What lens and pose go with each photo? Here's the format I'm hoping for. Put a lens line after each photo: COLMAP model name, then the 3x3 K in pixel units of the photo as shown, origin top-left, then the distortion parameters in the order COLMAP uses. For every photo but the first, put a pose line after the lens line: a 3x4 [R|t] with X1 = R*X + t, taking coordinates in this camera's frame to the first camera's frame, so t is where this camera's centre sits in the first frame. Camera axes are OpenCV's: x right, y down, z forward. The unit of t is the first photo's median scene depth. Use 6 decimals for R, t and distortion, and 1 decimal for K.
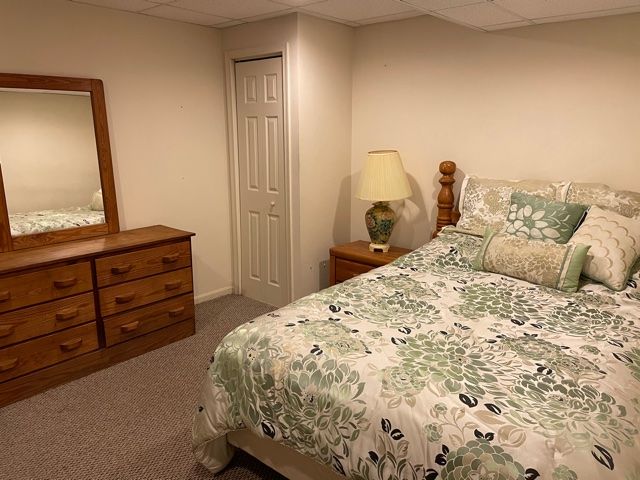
lens RADIAL K [[476.8, 0, 322.5], [0, 476.8, 232.3], [0, 0, 1]] dist [0.101334, -0.137490]
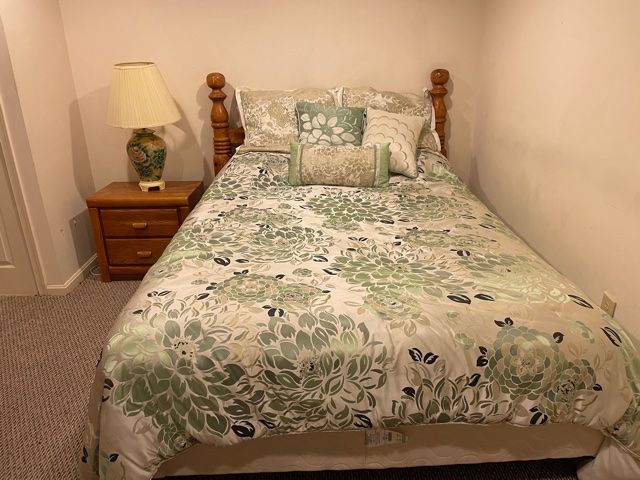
lens RADIAL K [[476.8, 0, 322.5], [0, 476.8, 232.3], [0, 0, 1]] dist [0.101334, -0.137490]
pose [[0.746650, -0.248094, 0.617222, -0.304352], [0.153735, 0.967087, 0.202750, -0.021006], [-0.647208, -0.056495, 0.760217, 0.264270]]
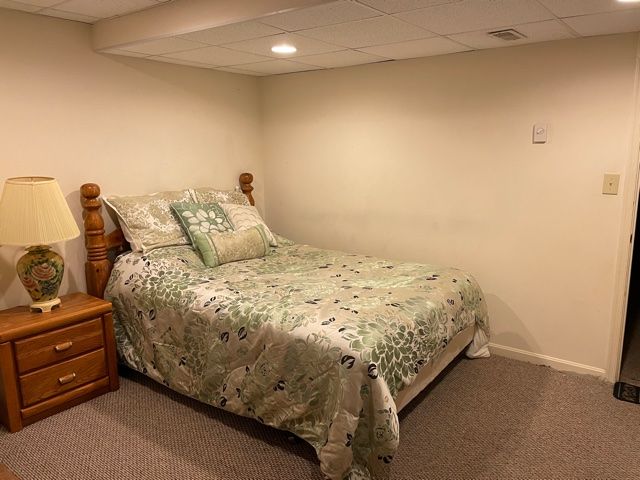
lens RADIAL K [[476.8, 0, 322.5], [0, 476.8, 232.3], [0, 0, 1]] dist [0.101334, -0.137490]
pose [[-0.058812, -0.176495, 0.982543, -0.986620], [0.221266, 0.957460, 0.185233, -0.190900], [-0.973438, 0.228298, -0.017258, 0.877554]]
